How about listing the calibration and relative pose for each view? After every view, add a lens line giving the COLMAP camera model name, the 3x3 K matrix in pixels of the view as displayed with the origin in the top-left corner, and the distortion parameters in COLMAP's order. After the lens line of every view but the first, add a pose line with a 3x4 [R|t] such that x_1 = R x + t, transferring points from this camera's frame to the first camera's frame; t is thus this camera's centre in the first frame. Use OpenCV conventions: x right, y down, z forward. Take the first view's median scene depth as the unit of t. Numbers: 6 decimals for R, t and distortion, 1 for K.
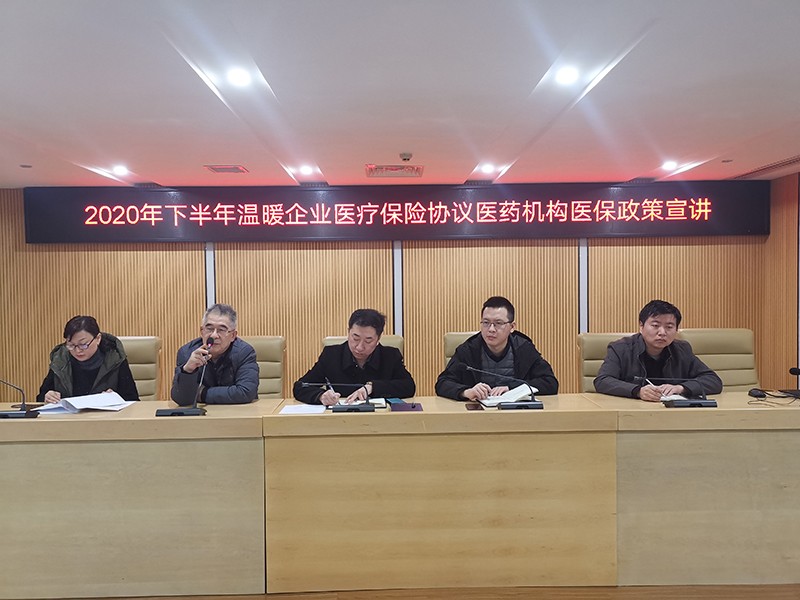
lens RADIAL K [[632.4, 0, 400.0], [0, 632.4, 300.0], [0, 0, 1]] dist [0.006167, 0.000086]
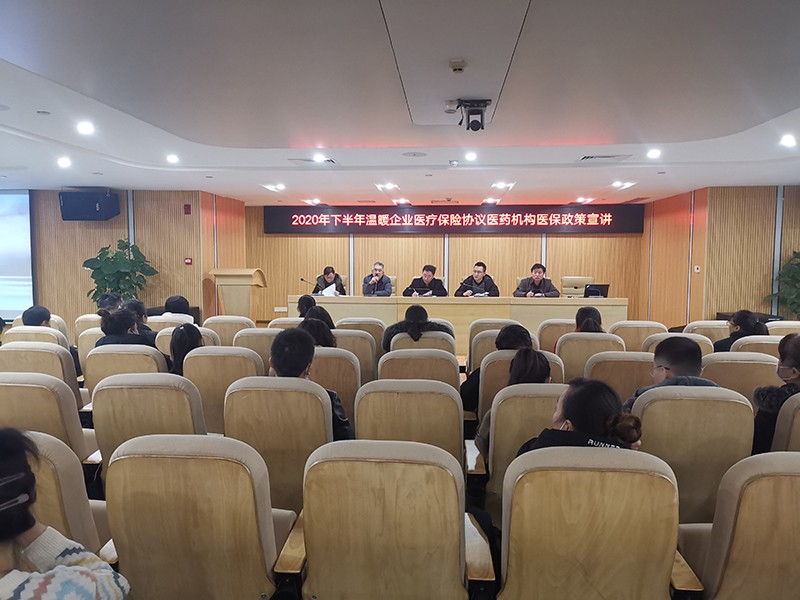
lens RADIAL K [[632.4, 0, 400.0], [0, 632.4, 300.0], [0, 0, 1]] dist [0.006167, 0.000086]
pose [[0.994505, 0.021942, -0.102362, 0.058303], [-0.017346, 0.998810, 0.045574, 0.024027], [0.103240, -0.043548, 0.993703, -0.970981]]
